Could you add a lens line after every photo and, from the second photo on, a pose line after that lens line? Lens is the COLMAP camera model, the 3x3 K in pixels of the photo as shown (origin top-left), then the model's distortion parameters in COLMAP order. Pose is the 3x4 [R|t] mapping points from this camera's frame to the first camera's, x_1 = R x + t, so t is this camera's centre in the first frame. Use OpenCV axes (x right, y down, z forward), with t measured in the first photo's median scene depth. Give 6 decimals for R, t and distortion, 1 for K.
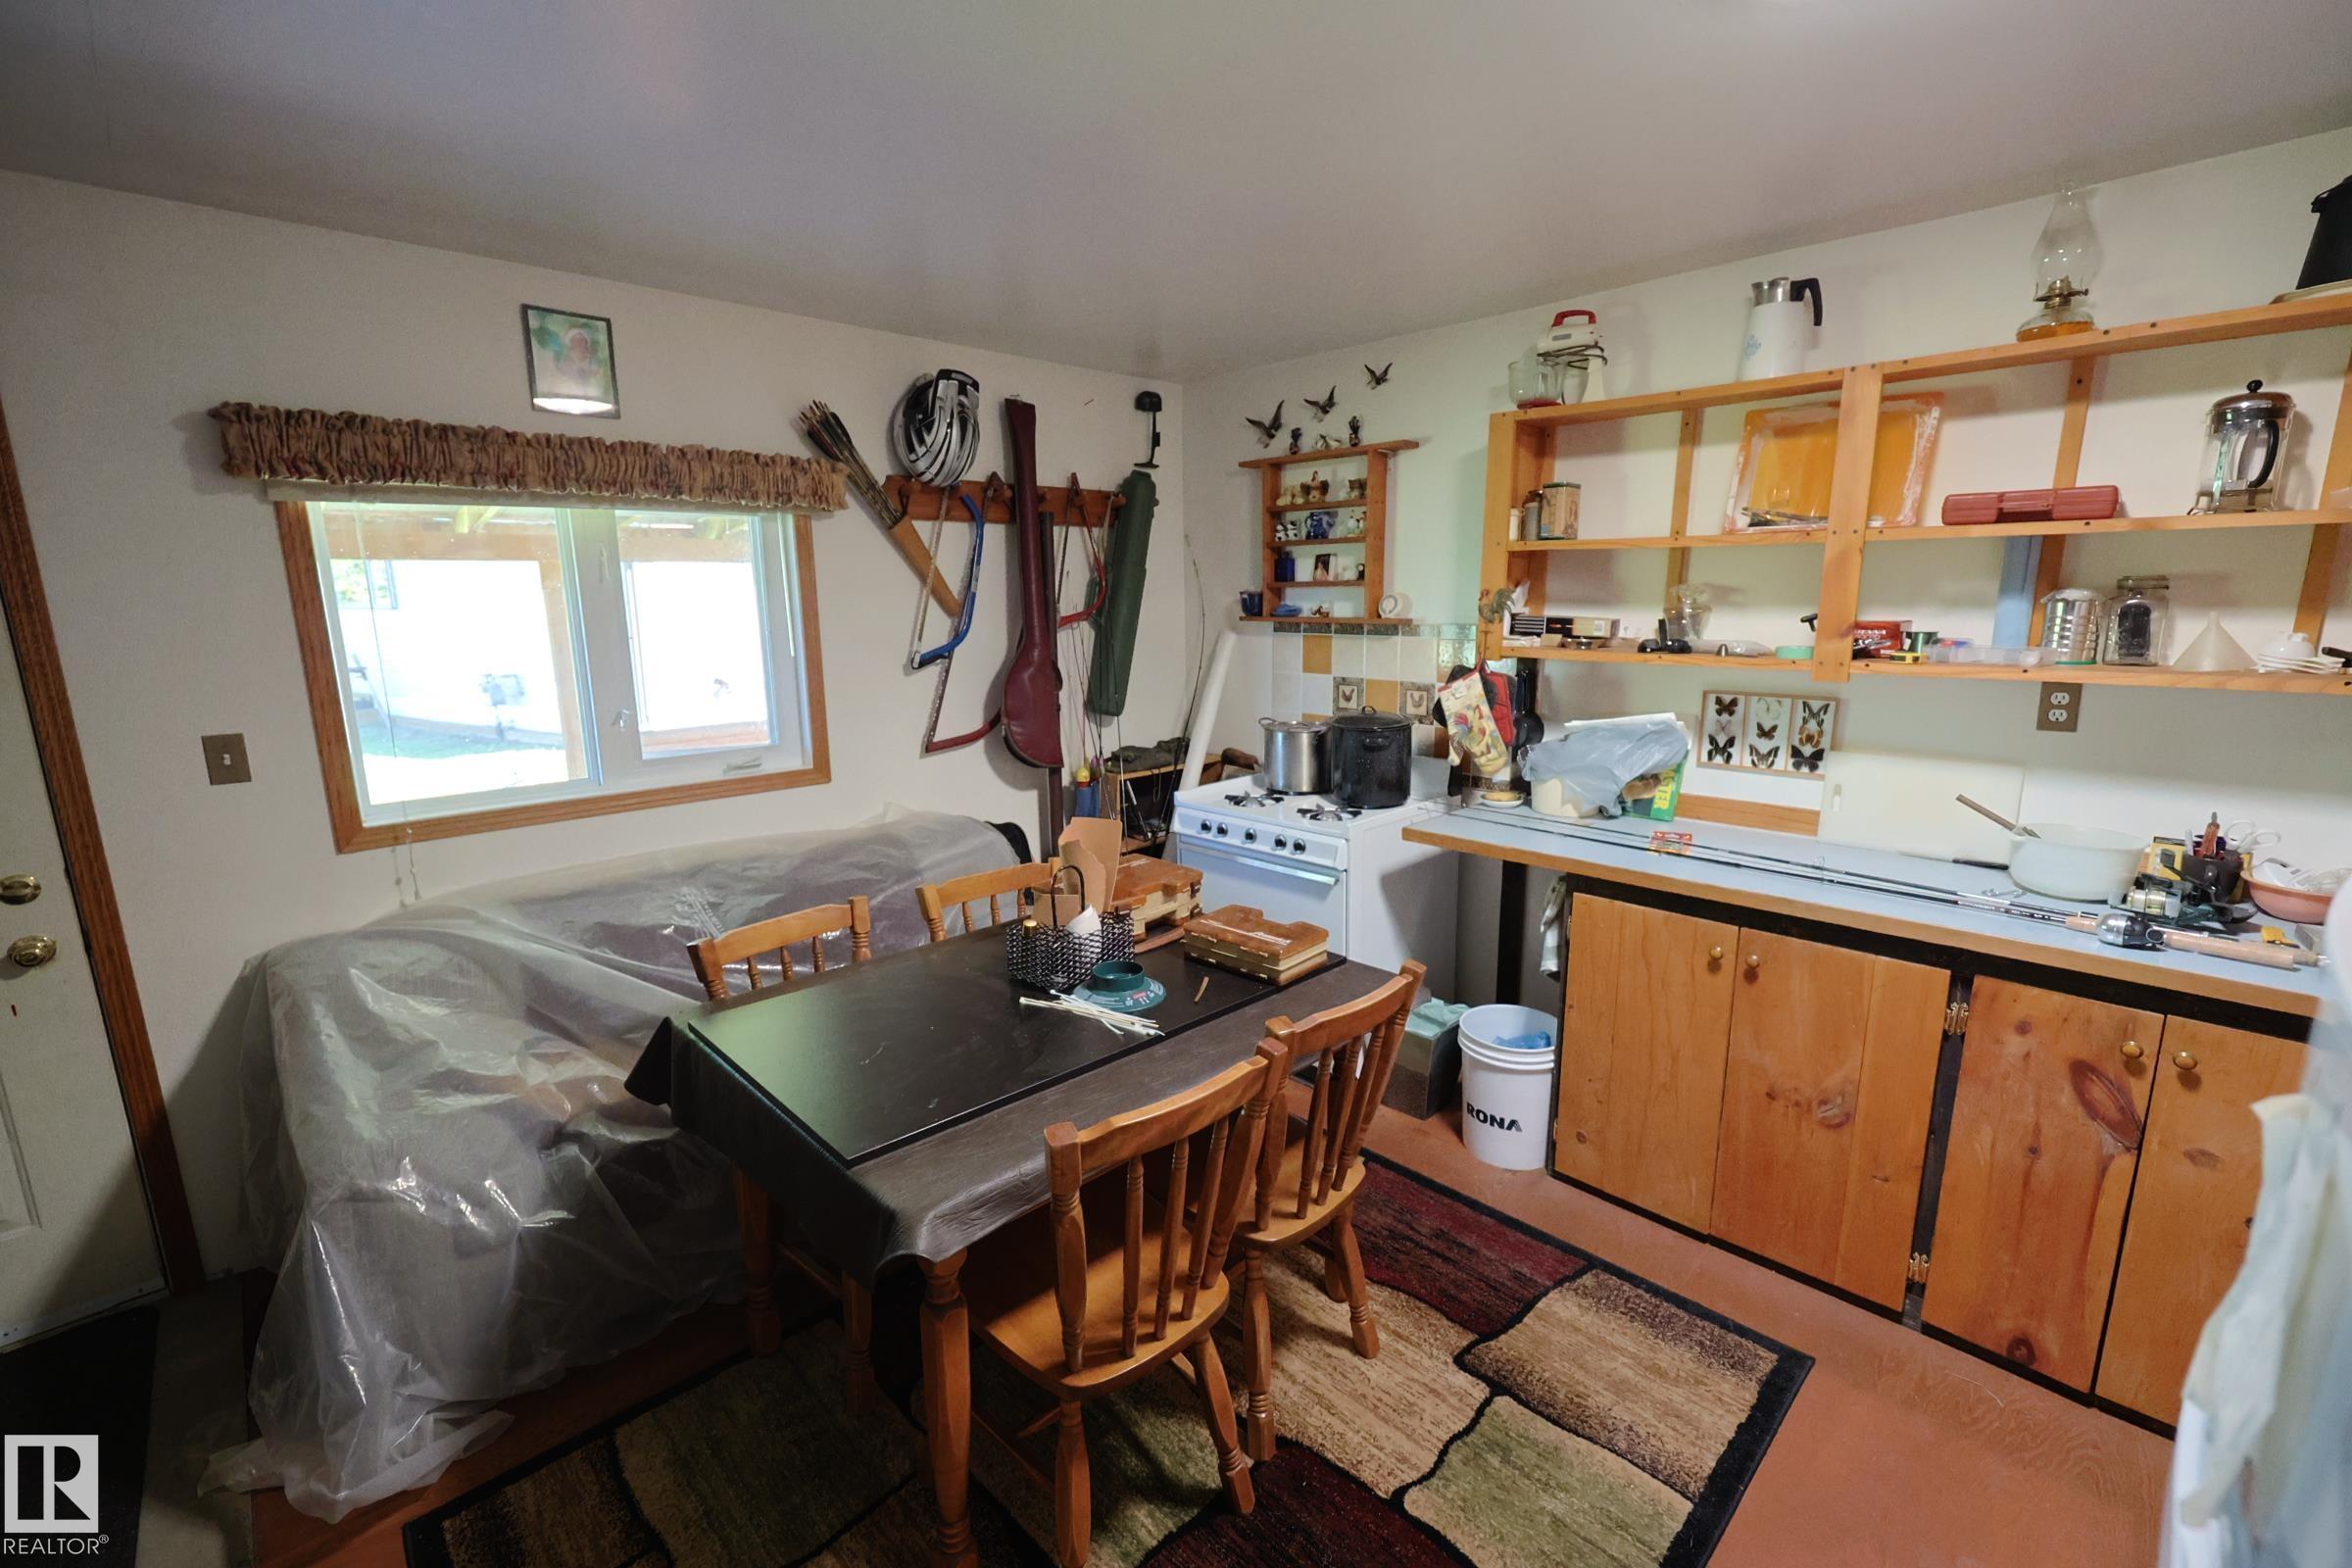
lens RADIAL K [[996.0, 0, 1180.1], [0, 996.0, 782.0], [0, 0, 1]] dist [-0.001111, -0.000072]
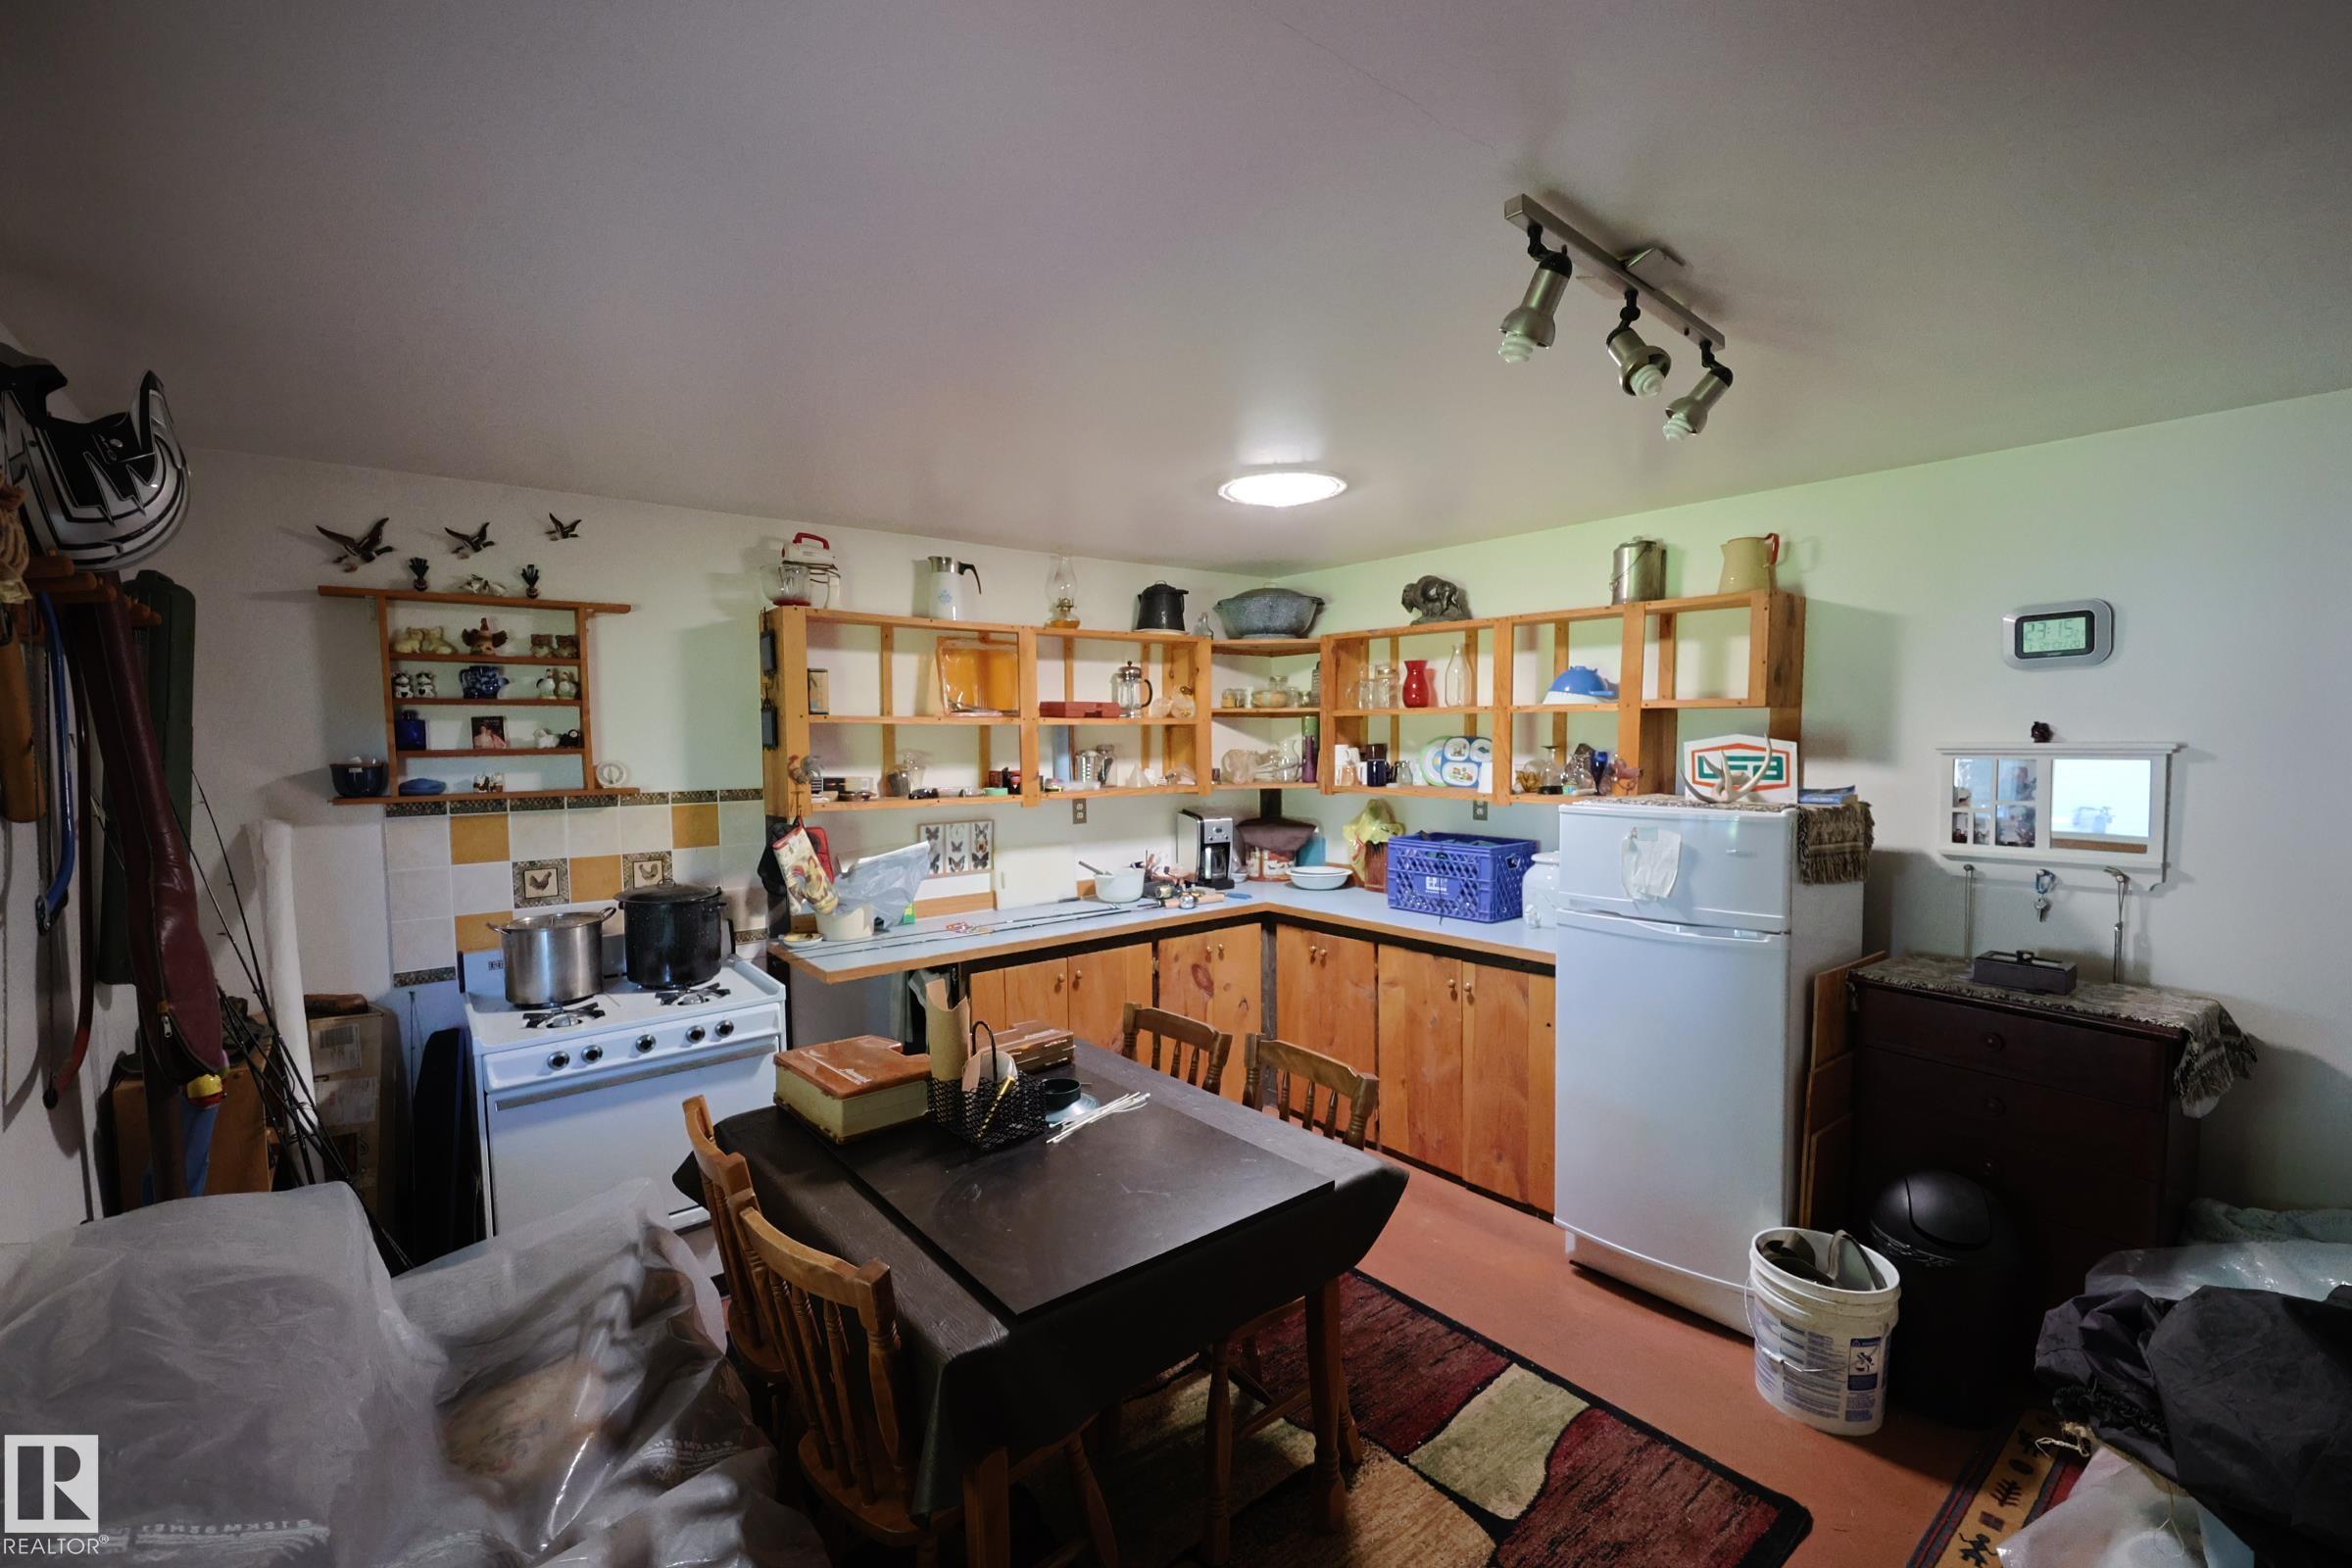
lens RADIAL K [[1042.2, 0, 1171.9], [0, 1042.2, 795.7], [0, 0, 1]] dist [0.002435, 0.000131]
pose [[0.077401, -0.049632, 0.995764, -0.830033], [0.197307, 0.979769, 0.033498, -0.102151], [-0.977281, 0.193879, 0.085628, 0.480259]]
